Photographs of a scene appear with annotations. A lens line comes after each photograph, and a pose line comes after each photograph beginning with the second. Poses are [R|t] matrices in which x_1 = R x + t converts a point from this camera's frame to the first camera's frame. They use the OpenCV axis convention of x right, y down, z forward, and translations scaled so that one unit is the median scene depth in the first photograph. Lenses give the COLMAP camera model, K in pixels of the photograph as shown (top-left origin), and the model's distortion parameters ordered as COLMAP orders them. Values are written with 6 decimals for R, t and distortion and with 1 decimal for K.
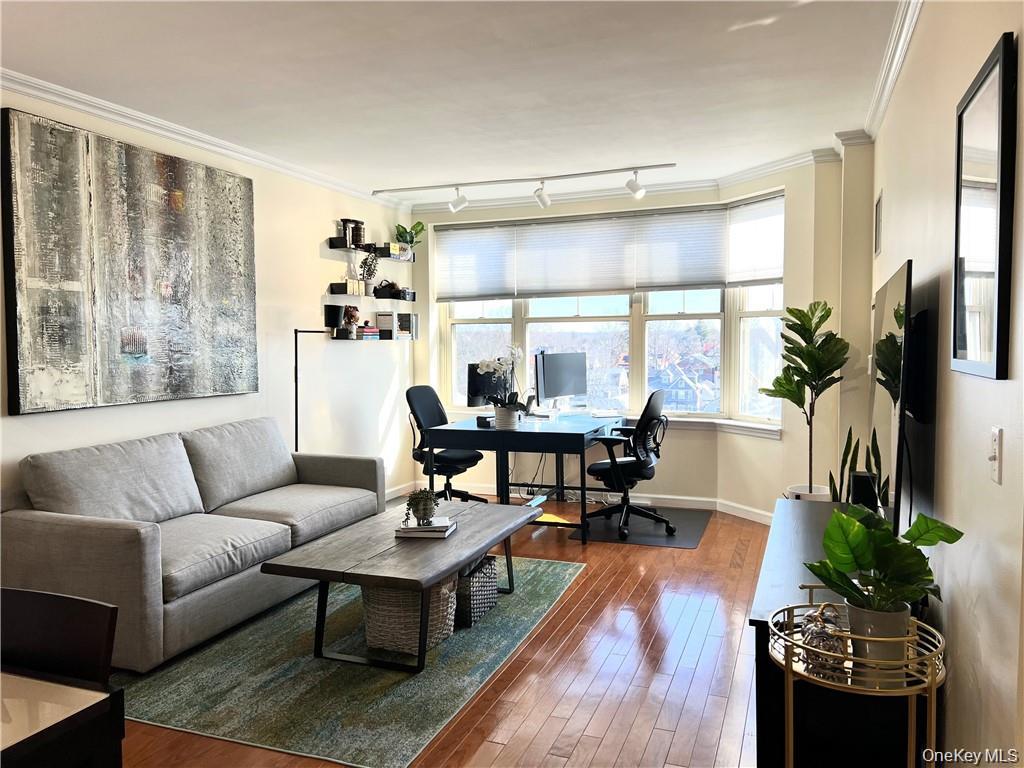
lens RADIAL K [[776.1, 0, 506.9], [0, 776.1, 374.2], [0, 0, 1]] dist [0.077896, -0.032754]
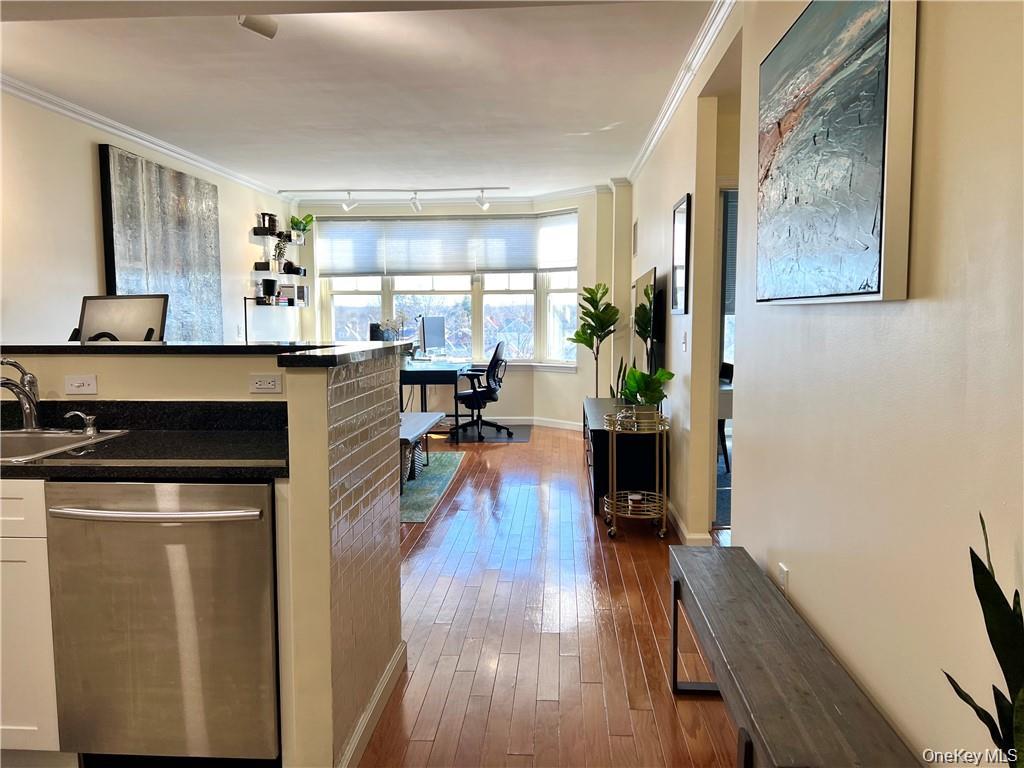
lens RADIAL K [[776.1, 0, 504.4], [0, 776.1, 388.9], [0, 0, 1]] dist [0.077896, -0.032754]
pose [[0.956322, -0.024429, 0.291292, -0.226110], [0.009309, 0.998541, 0.053181, 0.031327], [-0.292166, -0.048147, 0.955155, -0.409198]]
